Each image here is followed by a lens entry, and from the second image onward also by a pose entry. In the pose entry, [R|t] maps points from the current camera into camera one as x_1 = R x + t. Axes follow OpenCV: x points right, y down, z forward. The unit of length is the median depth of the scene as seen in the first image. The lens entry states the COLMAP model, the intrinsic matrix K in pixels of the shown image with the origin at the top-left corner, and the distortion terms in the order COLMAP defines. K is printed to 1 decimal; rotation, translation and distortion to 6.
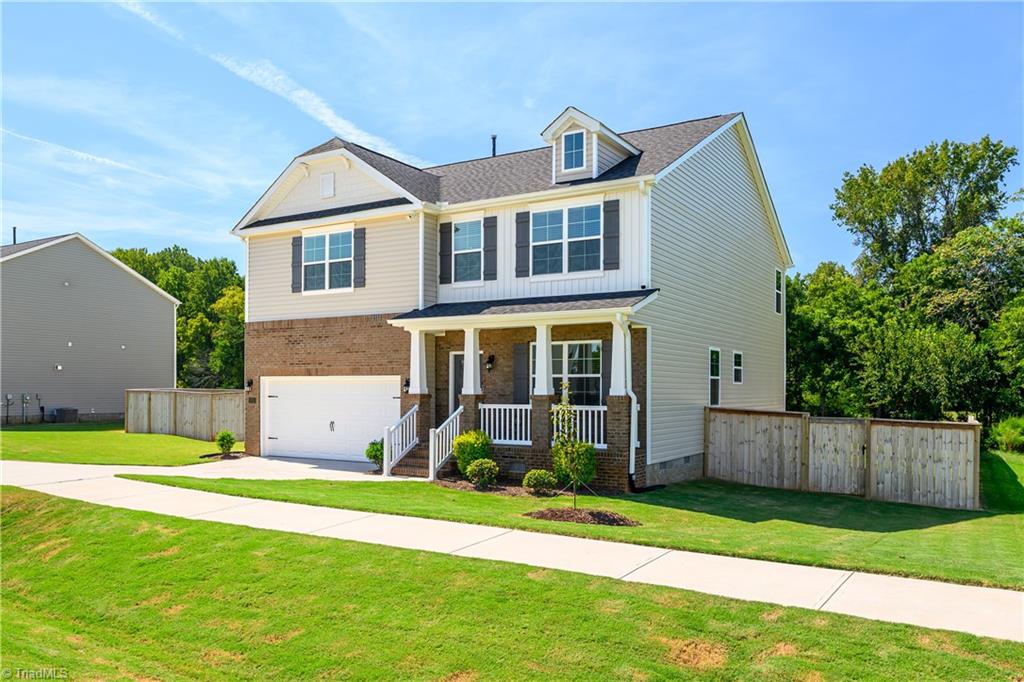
lens RADIAL K [[765.8, 0, 533.2], [0, 765.8, 388.7], [0, 0, 1]] dist [0.010667, 0.000551]
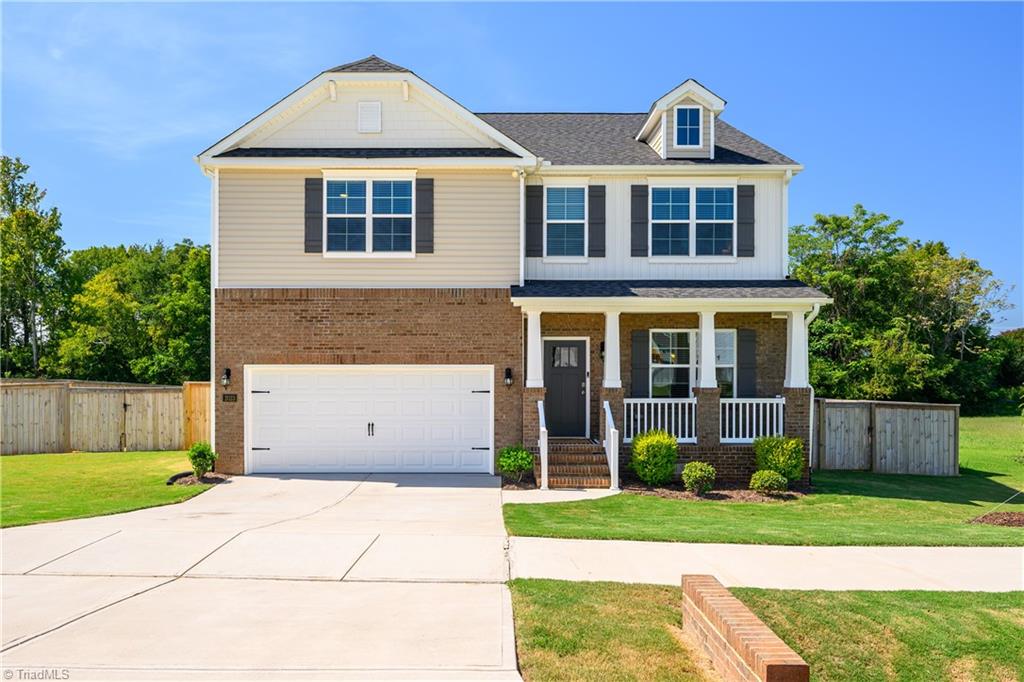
lens RADIAL K [[701.5, 0, 503.1], [0, 701.5, 377.0], [0, 0, 1]] dist [0.008563, 0.000383]
pose [[0.862695, -0.006701, 0.505680, -0.560186], [0.003121, 0.999964, 0.007926, -0.010275], [-0.505714, -0.005260, 0.862685, 0.355609]]
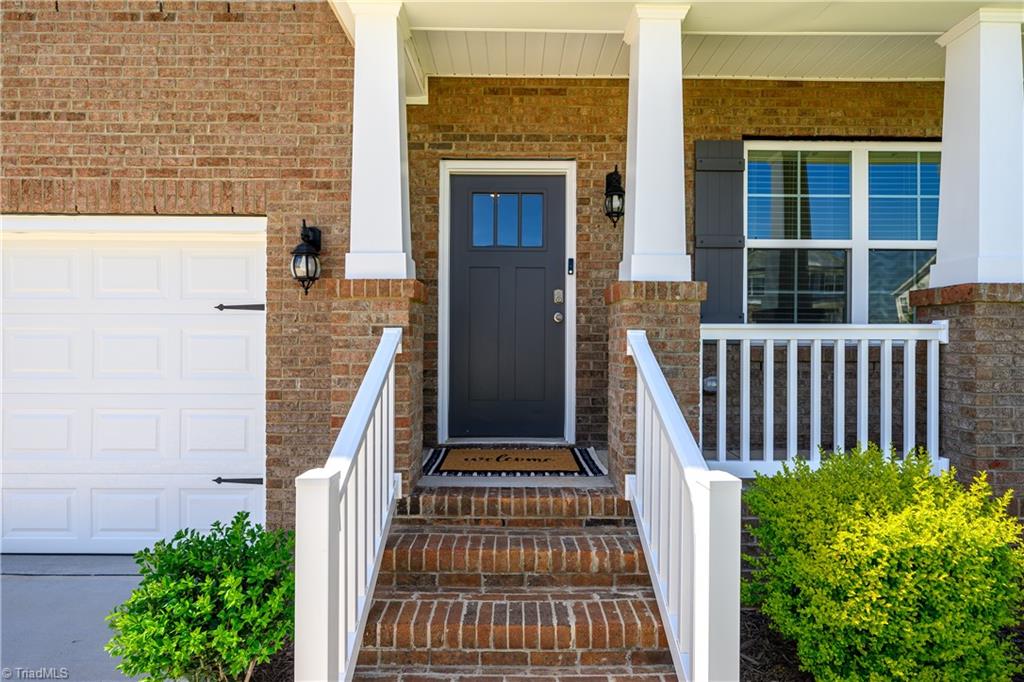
lens RADIAL K [[523.2, 0, 512.4], [0, 523.2, 340.9], [0, 0, 1]] dist [-0.001079, 0.000052]
pose [[0.861762, 0.000527, 0.507312, -0.196331], [-0.000911, 0.999999, 0.000510, 0.024574], [-0.507312, -0.000901, 0.861762, 0.831058]]
